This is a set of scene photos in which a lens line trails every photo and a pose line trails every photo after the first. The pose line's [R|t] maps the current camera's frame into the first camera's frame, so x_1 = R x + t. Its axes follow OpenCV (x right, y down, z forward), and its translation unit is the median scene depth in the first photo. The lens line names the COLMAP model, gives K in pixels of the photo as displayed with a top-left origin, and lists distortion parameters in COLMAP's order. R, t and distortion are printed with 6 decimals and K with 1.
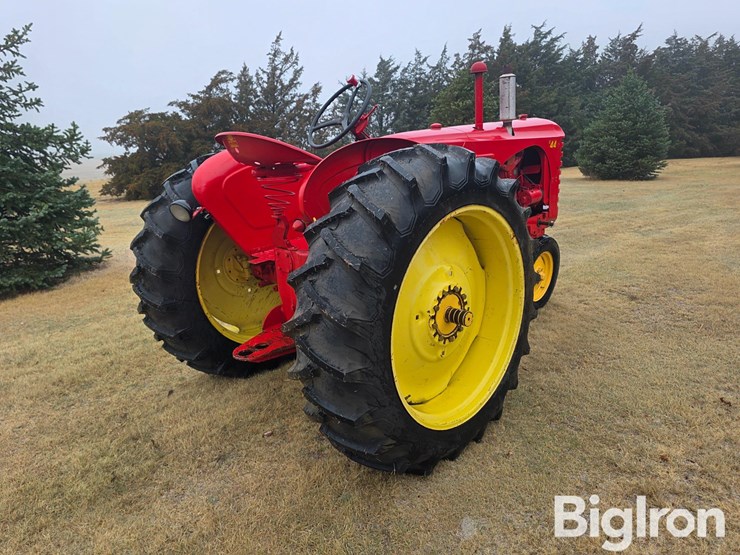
lens RADIAL K [[518.3, 0, 370.0], [0, 518.3, 277.5], [0, 0, 1]] dist [0.043482, -0.001874]
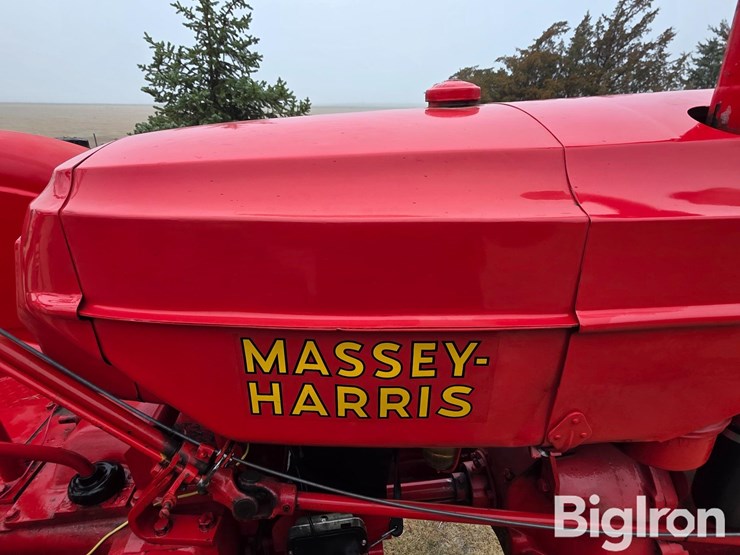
lens RADIAL K [[421.2, 0, 363.3], [0, 421.2, 279.4], [0, 0, 1]] dist [0.005858, -0.002270]
pose [[0.760451, 0.281858, -0.585038, 0.034860], [-0.187289, 0.957808, 0.218006, -0.041372], [0.621801, -0.056212, 0.781155, 0.138992]]
